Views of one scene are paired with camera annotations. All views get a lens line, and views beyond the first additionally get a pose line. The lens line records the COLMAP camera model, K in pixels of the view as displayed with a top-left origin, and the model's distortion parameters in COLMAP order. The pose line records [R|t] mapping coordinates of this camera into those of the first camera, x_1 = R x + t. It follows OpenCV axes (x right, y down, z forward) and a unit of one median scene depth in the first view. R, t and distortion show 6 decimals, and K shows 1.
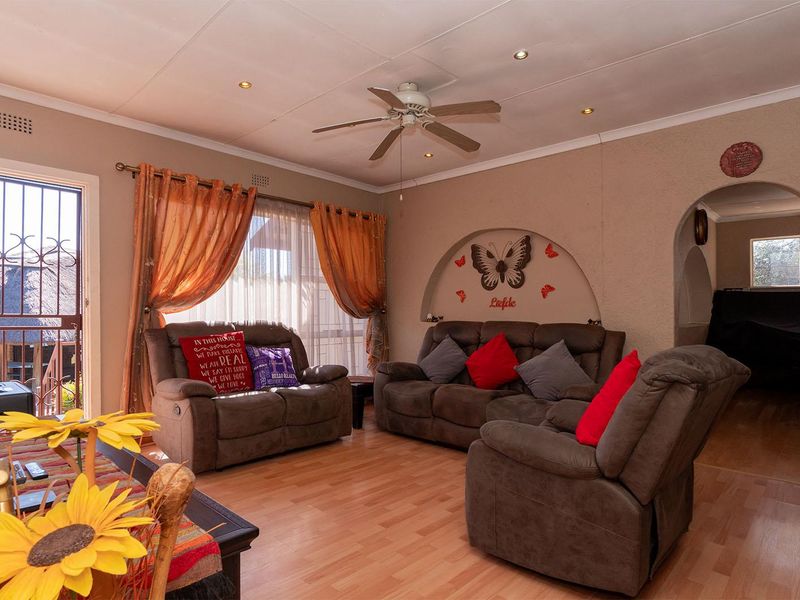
lens RADIAL K [[464.7, 0, 373.9], [0, 464.7, 301.1], [0, 0, 1]] dist [-0.000035, 0.000116]
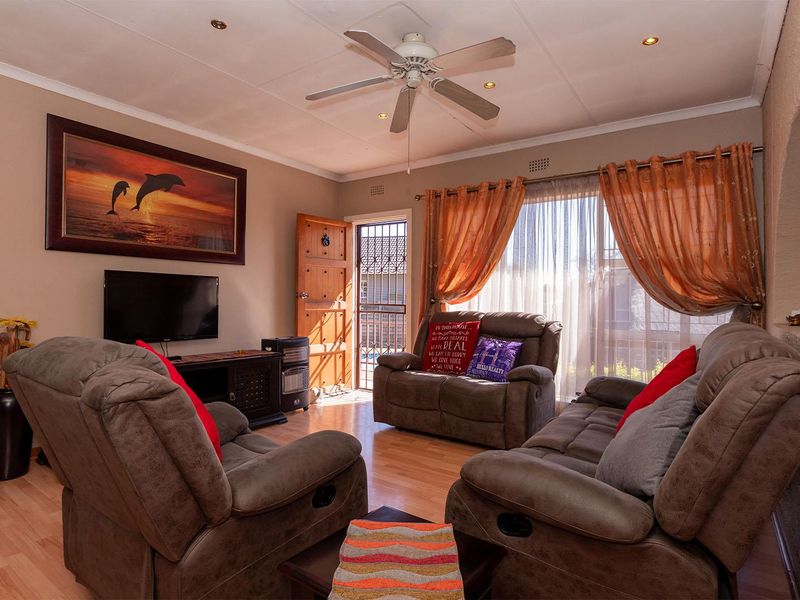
lens RADIAL K [[448.9, 0, 400.0], [0, 448.9, 300.0], [0, 0, 1]] dist [-0.040223, -0.000177]
pose [[0.178928, -0.008566, -0.983825, 0.622591], [0.006927, 0.999948, -0.007447, 0.020931], [0.983838, -0.005483, 0.178978, 0.582599]]
